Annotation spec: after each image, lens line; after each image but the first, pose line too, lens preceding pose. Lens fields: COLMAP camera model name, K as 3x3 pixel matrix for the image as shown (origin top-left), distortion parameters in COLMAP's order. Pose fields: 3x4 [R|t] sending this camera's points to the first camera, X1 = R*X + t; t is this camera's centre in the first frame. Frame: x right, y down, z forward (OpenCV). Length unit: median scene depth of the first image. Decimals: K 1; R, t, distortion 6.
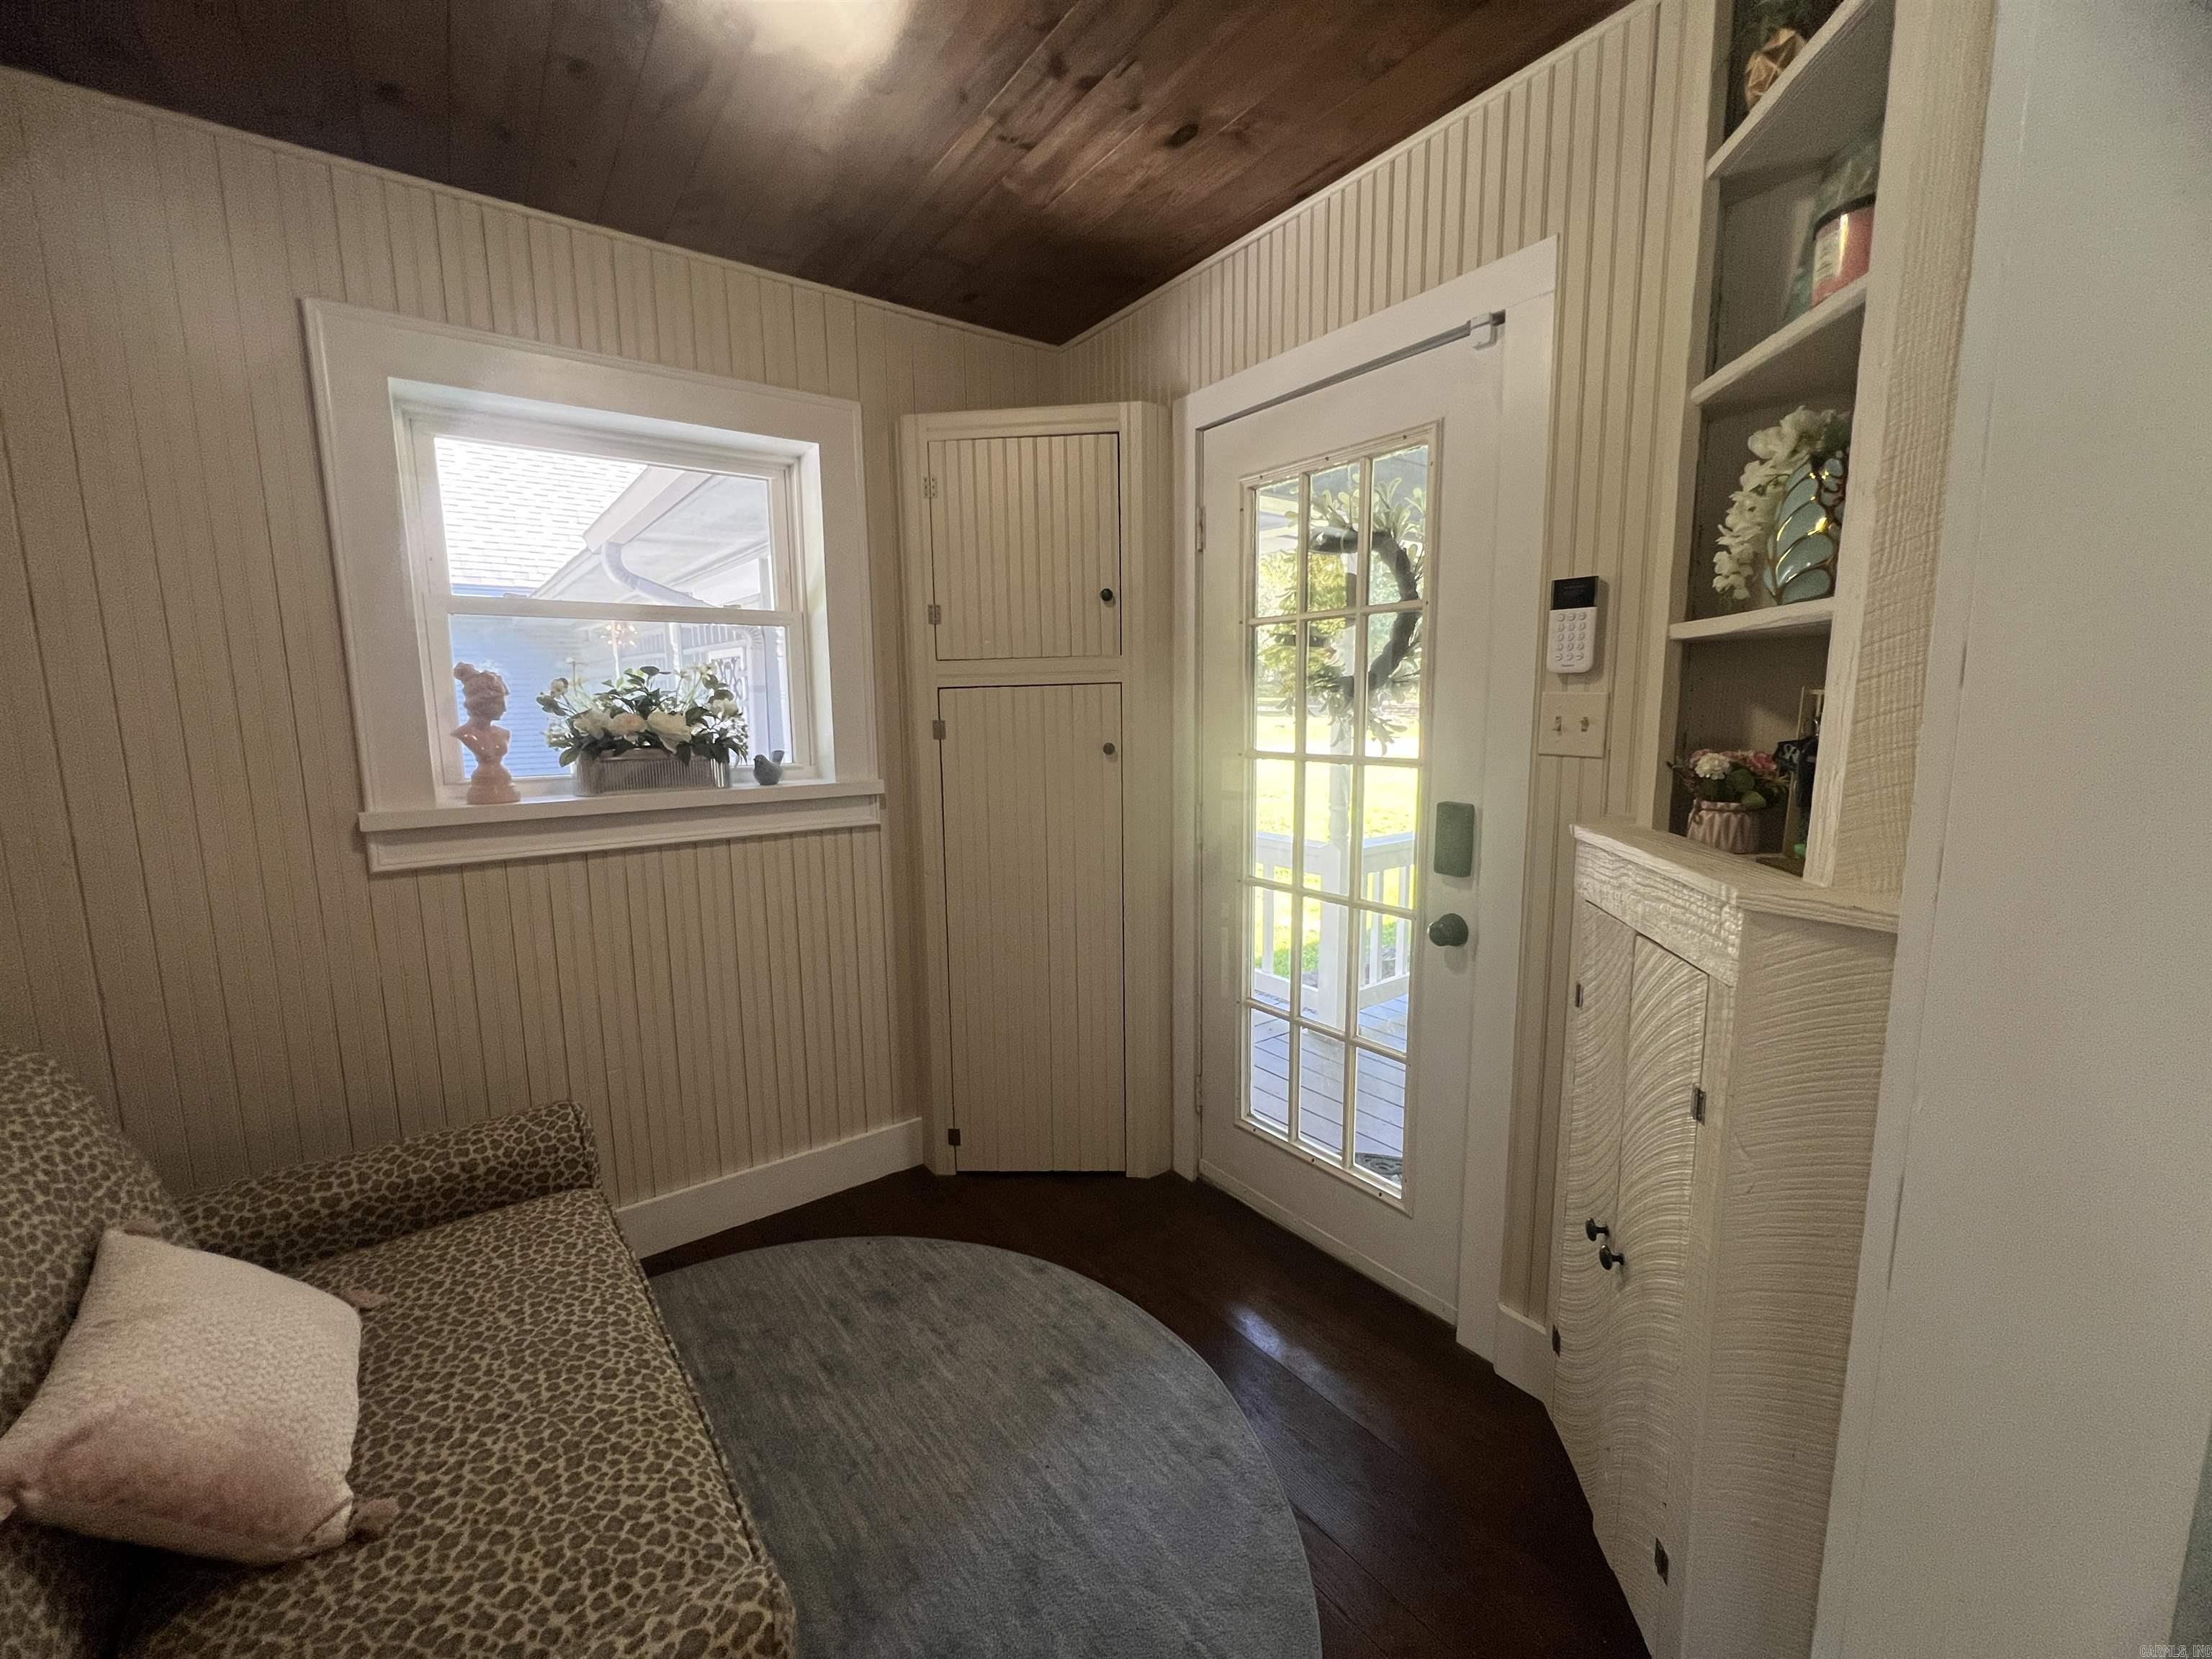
lens RADIAL K [[896.0, 0, 1109.1], [0, 896.0, 830.1], [0, 0, 1]] dist [-0.001612, 0.000292]
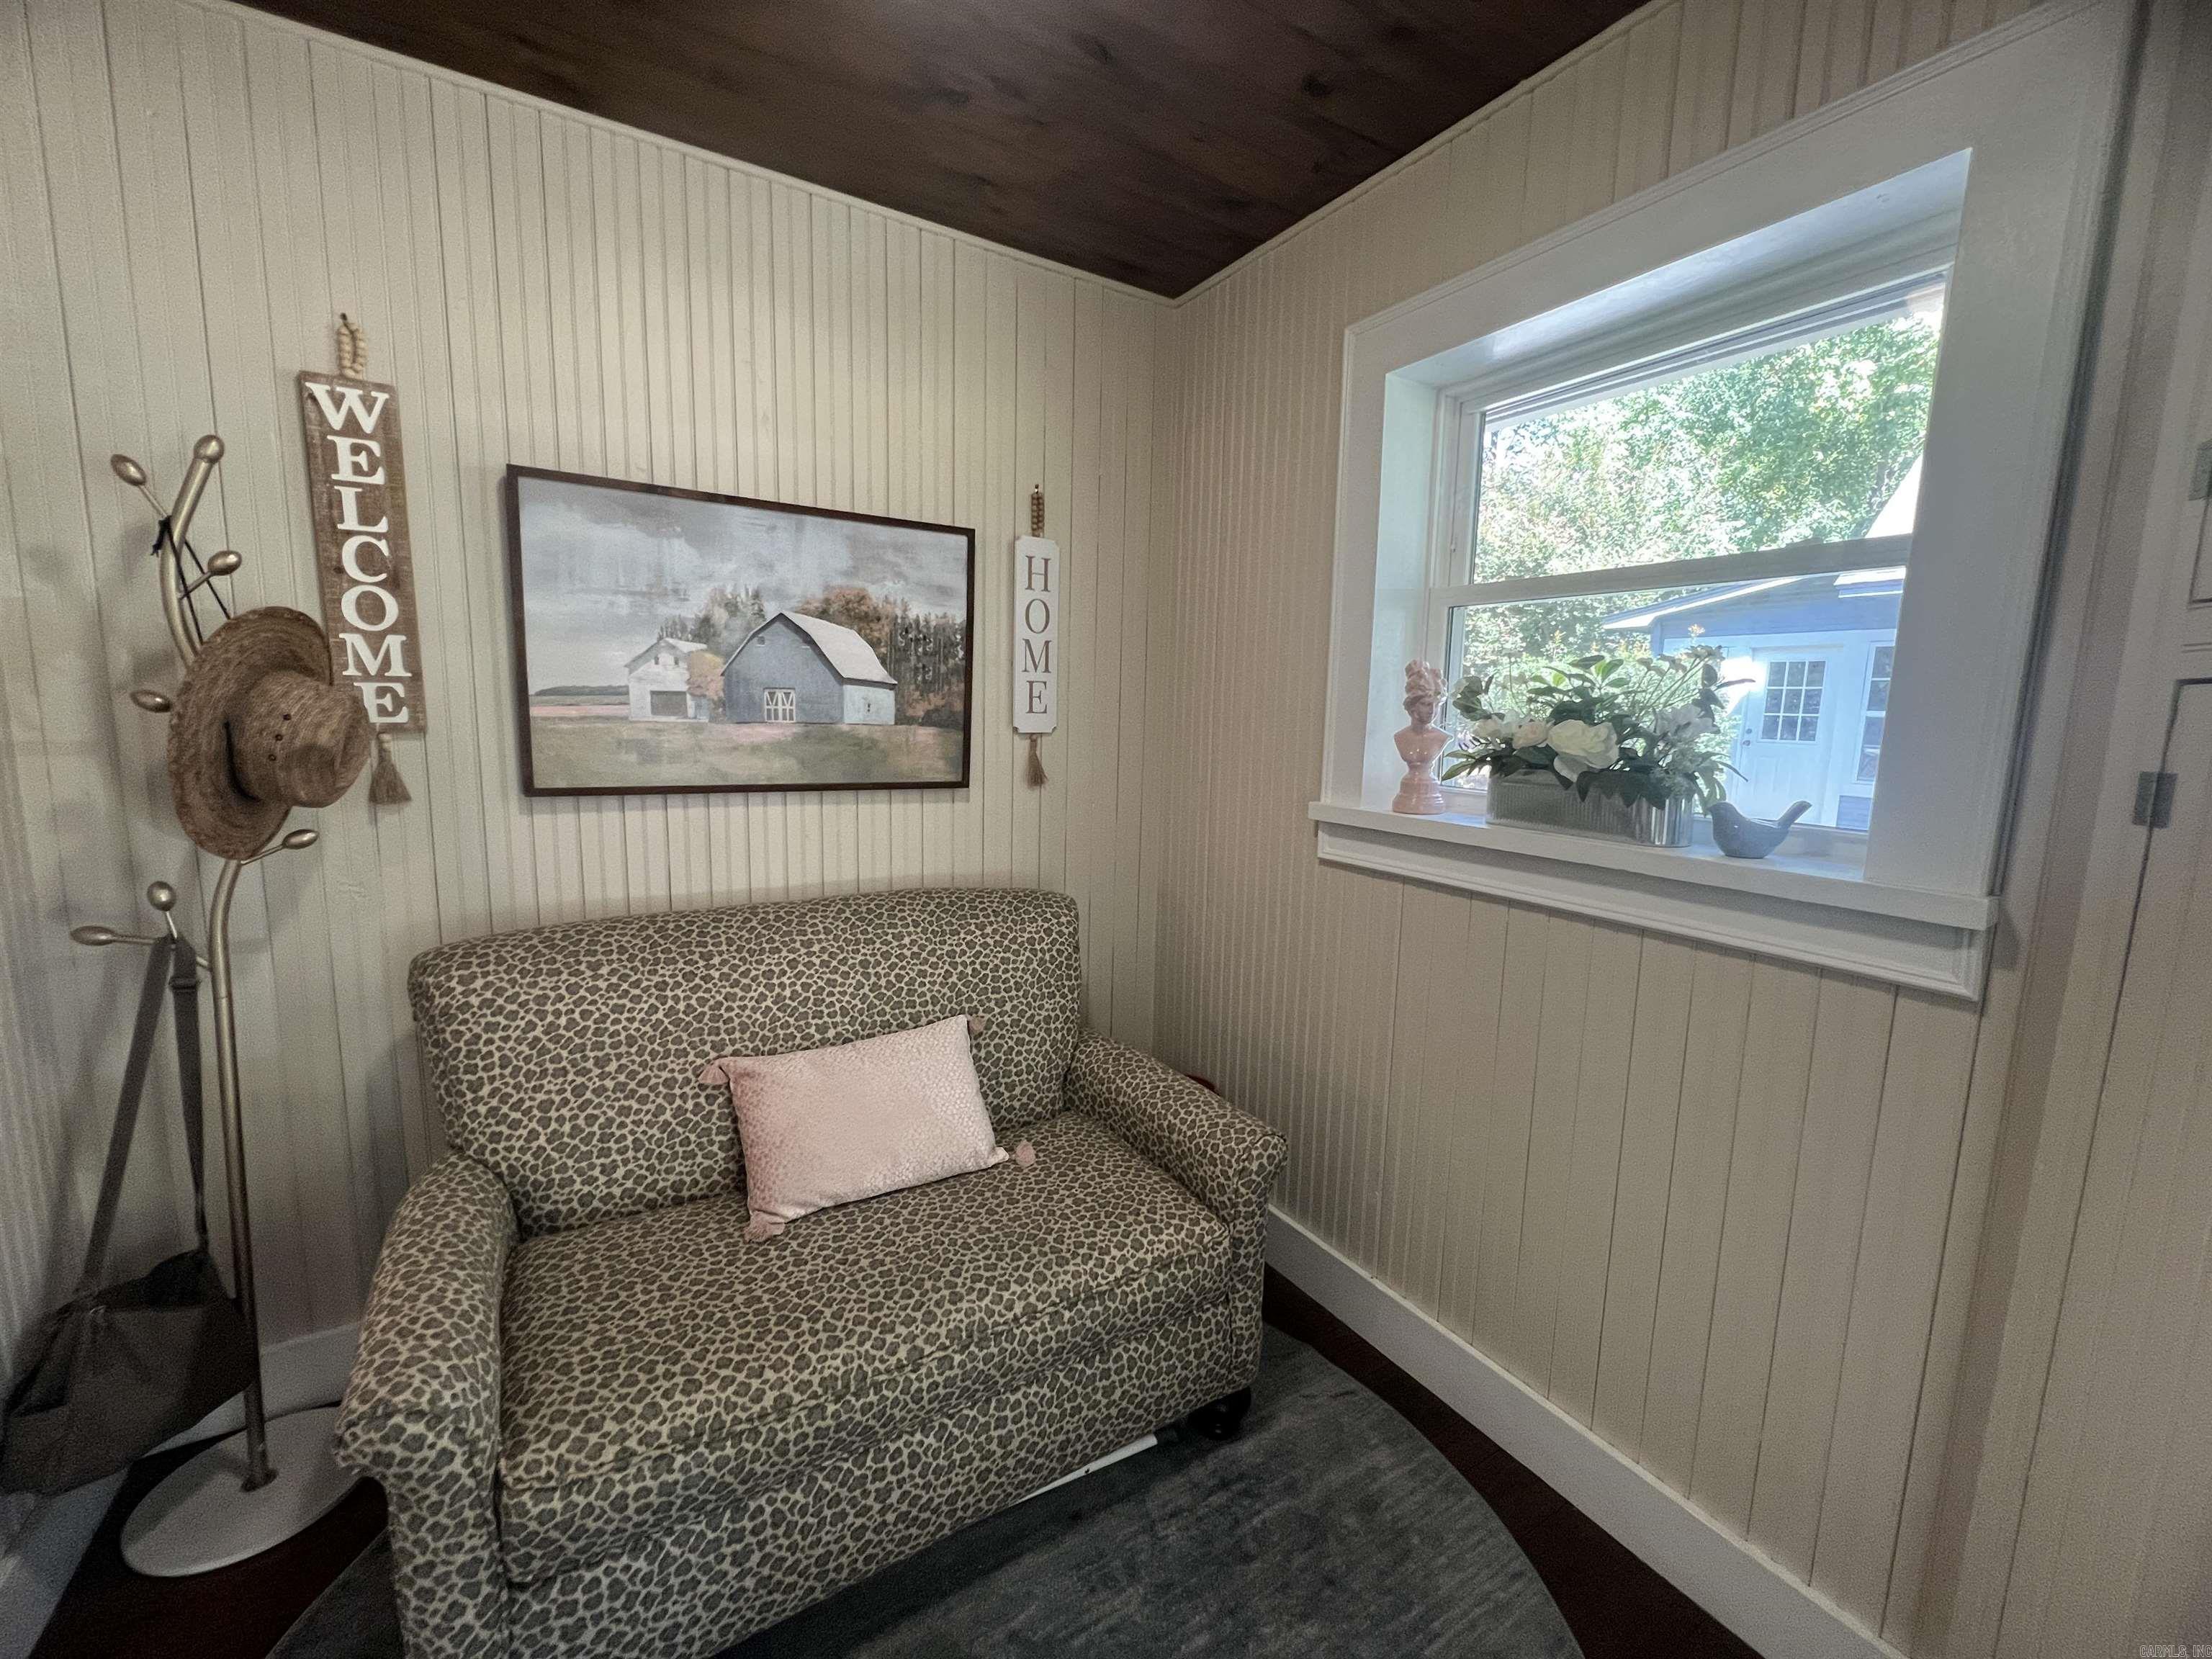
lens RADIAL K [[896.0, 0, 1108.9], [0, 896.0, 824.6], [0, 0, 1]] dist [-0.001612, 0.000292]
pose [[-0.090703, 0.140972, -0.985850, 0.232895], [-0.163200, 0.974443, 0.154356, -0.102917], [0.982415, 0.174891, -0.065378, 0.700787]]
